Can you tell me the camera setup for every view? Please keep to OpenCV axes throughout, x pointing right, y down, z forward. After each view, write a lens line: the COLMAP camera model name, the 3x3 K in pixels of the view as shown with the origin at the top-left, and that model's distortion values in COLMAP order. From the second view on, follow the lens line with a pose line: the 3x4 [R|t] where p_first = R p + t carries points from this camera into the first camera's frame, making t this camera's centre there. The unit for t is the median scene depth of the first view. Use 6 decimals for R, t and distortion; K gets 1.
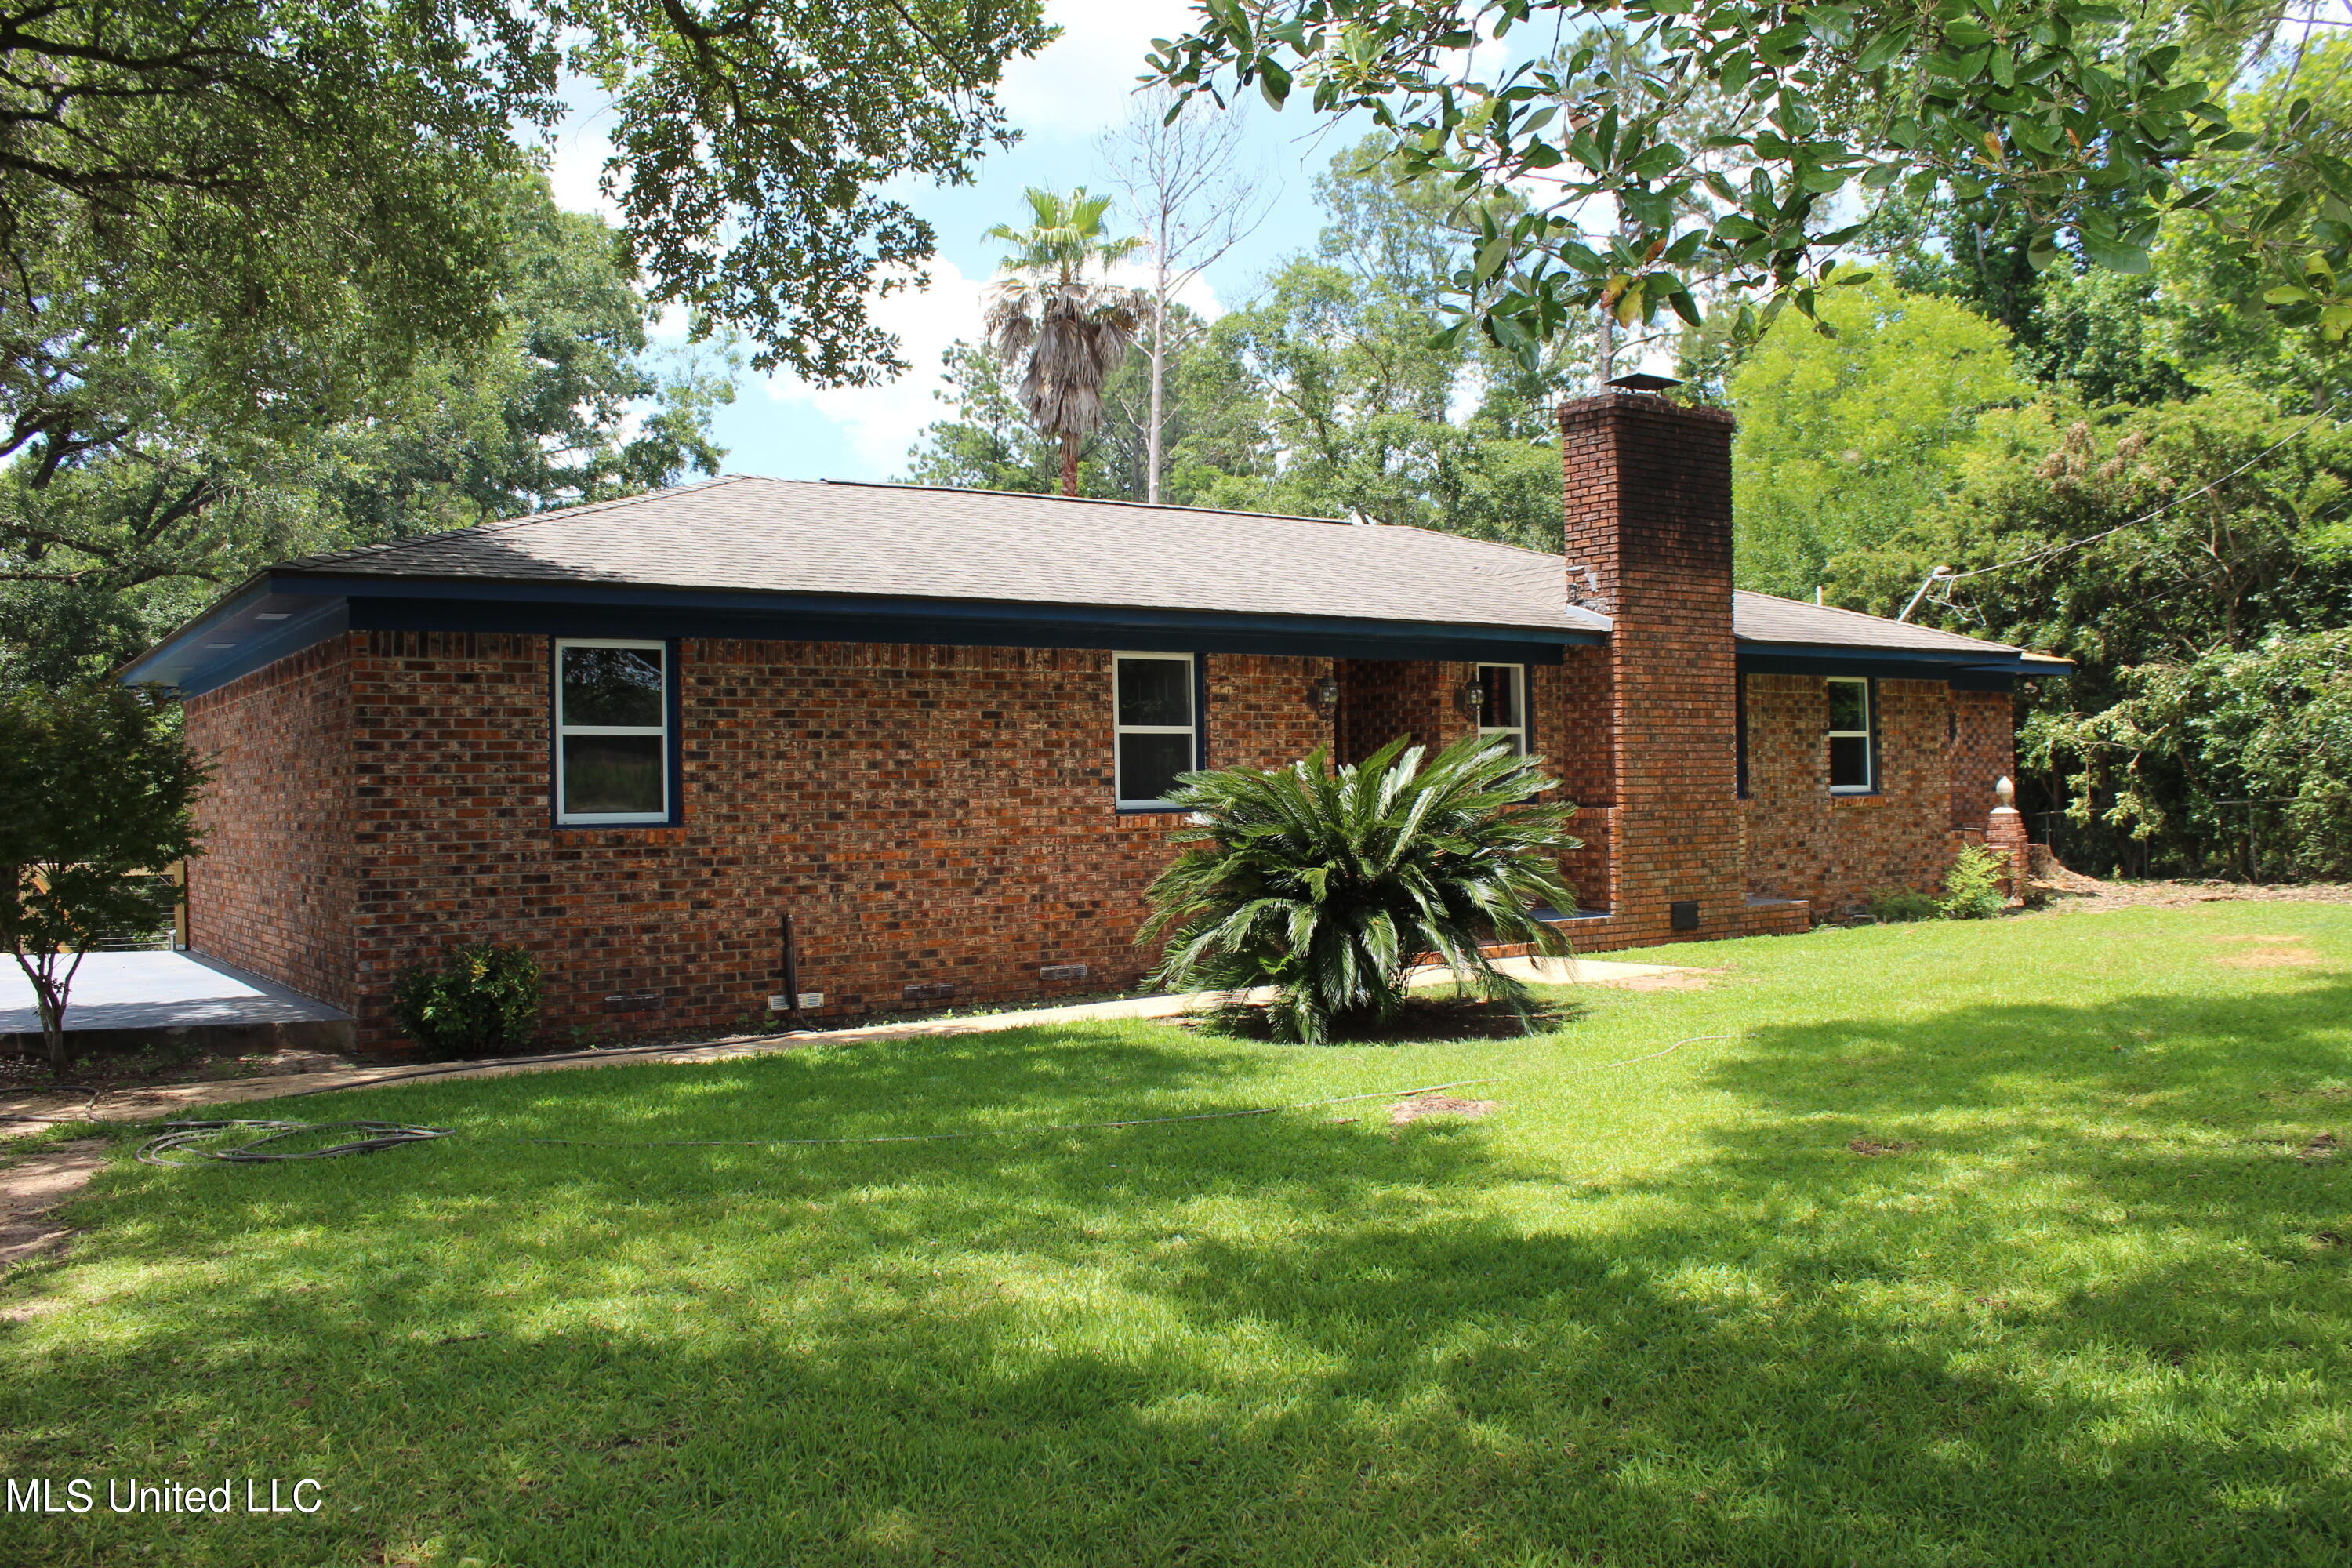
lens RADIAL K [[1946.8, 0, 1196.6], [0, 1946.8, 791.9], [0, 0, 1]] dist [-0.100408, 0.024262]
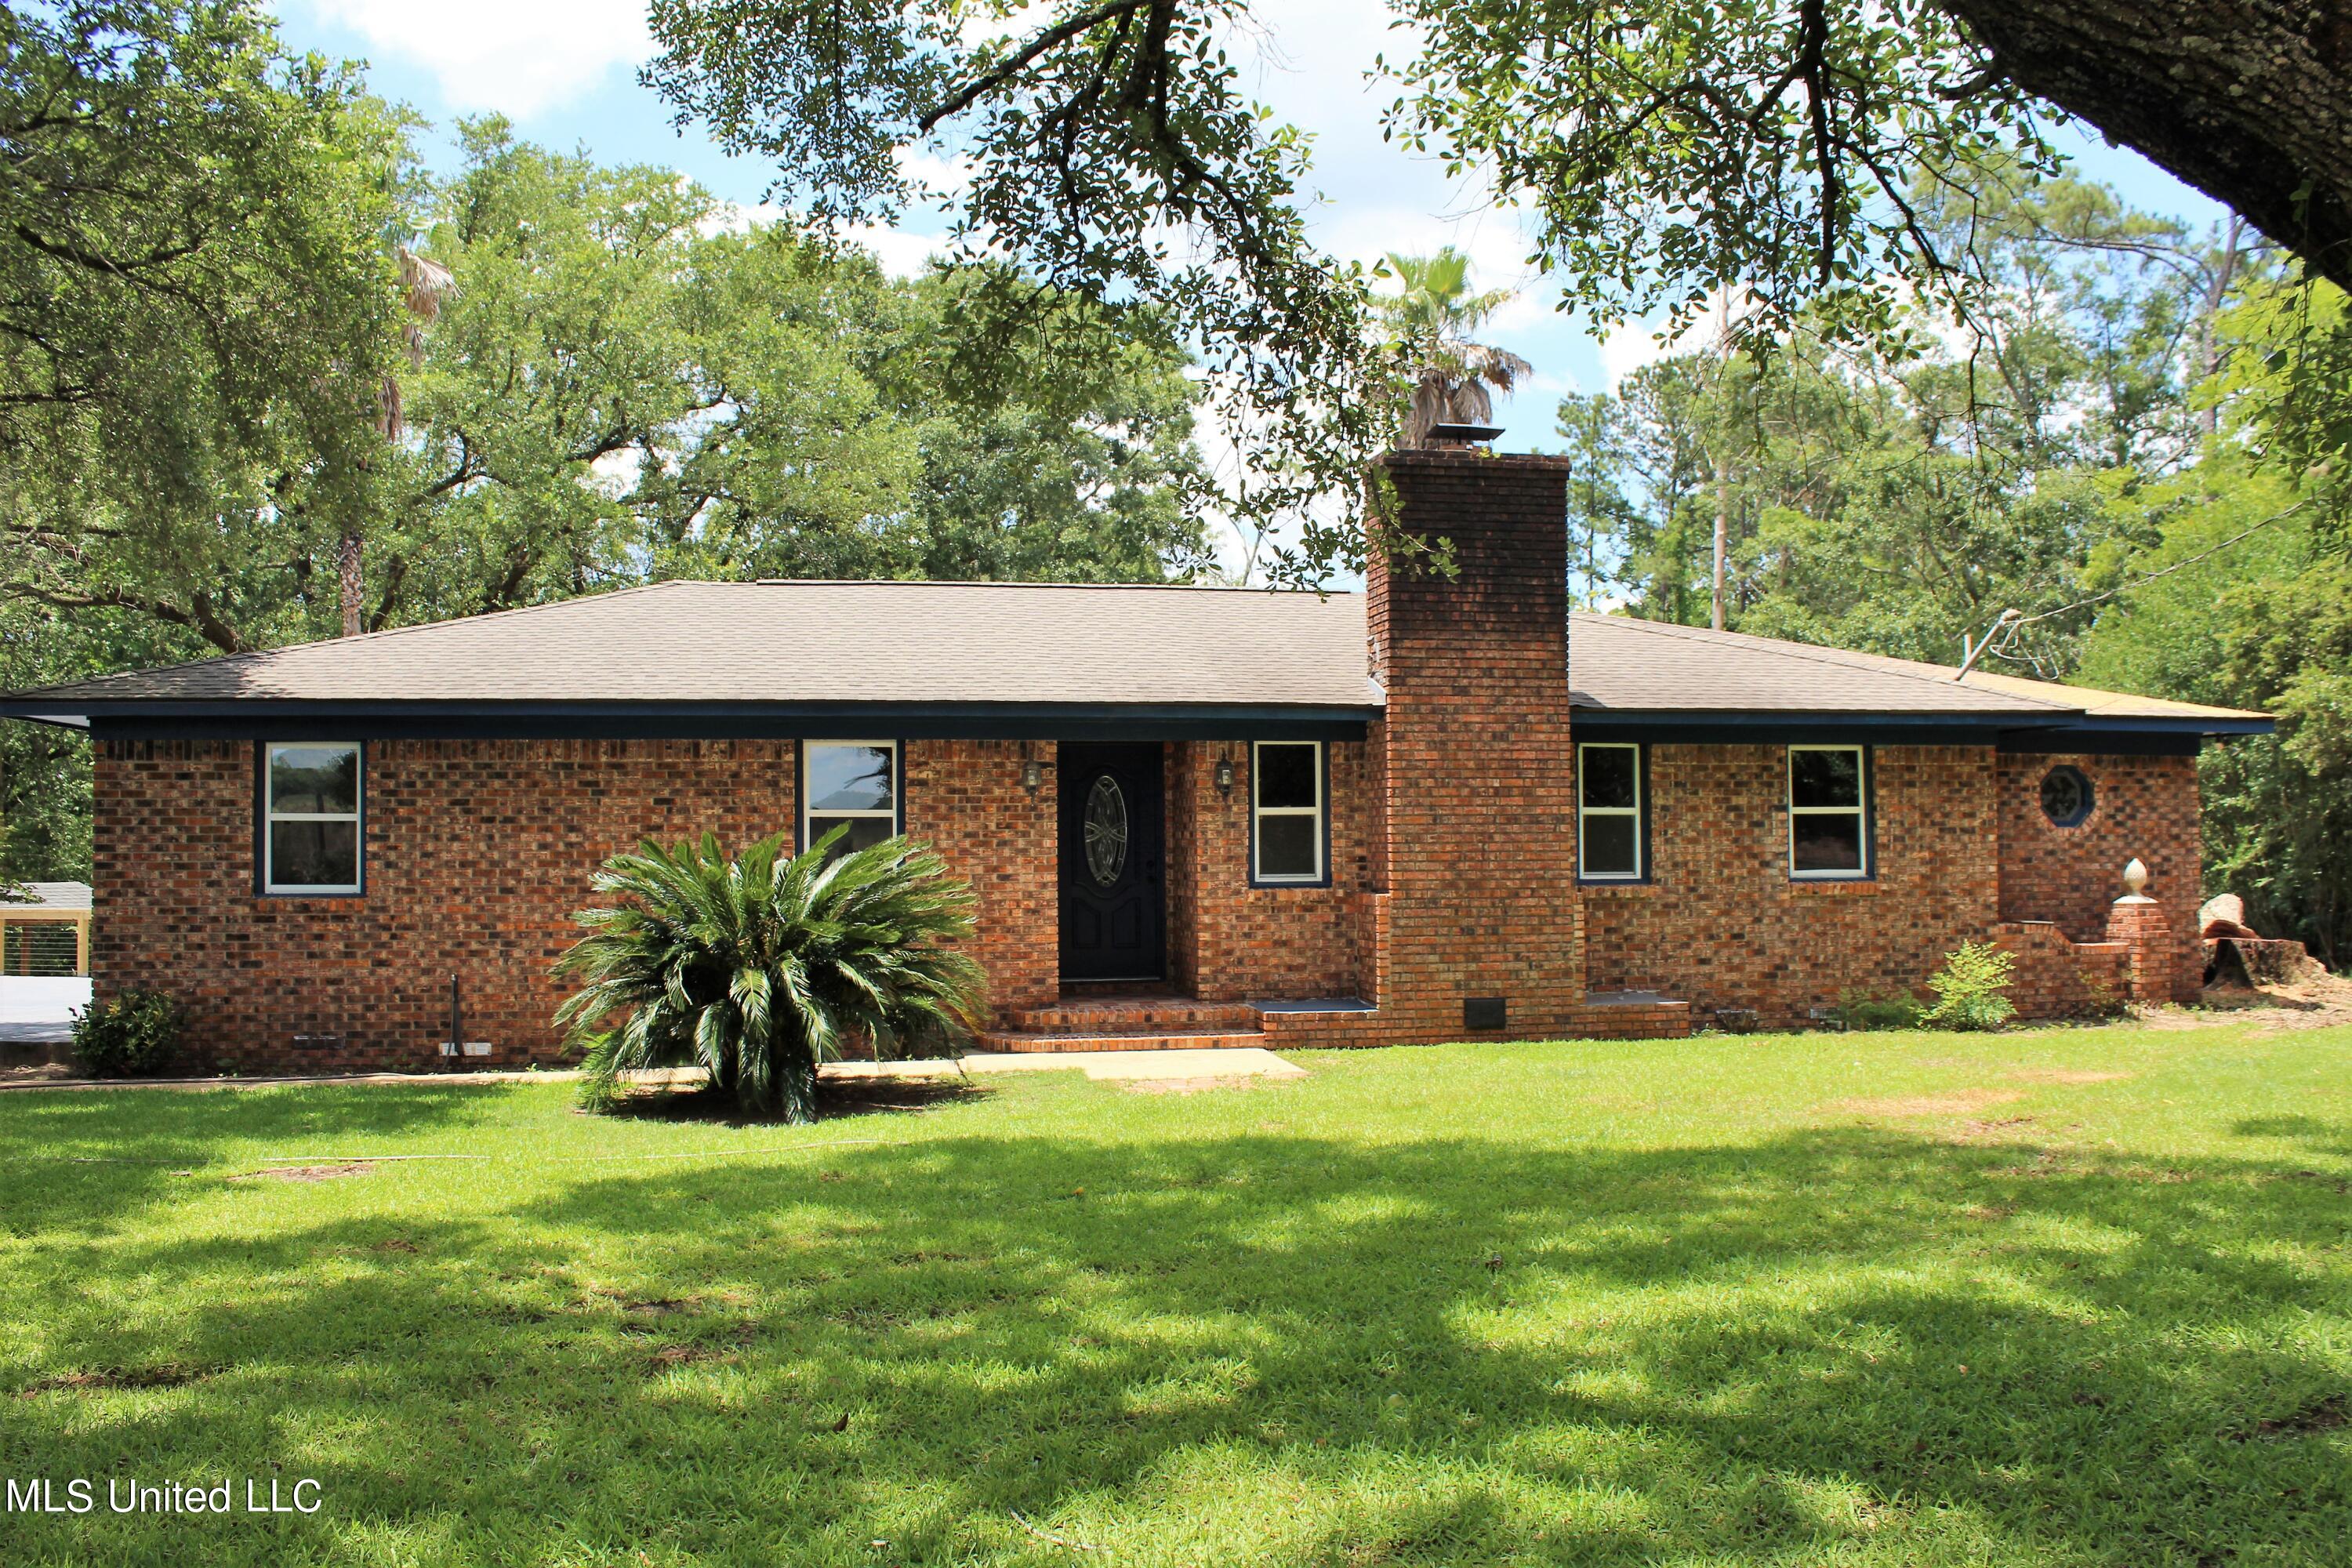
lens RADIAL K [[1946.8, 0, 1199.6], [0, 1946.8, 795.6], [0, 0, 1]] dist [-0.100408, 0.024262]
pose [[0.904394, -0.001318, -0.426697, 0.672828], [-0.008953, 0.999716, -0.022064, -0.022376], [0.426605, 0.023775, 0.904125, 0.142392]]
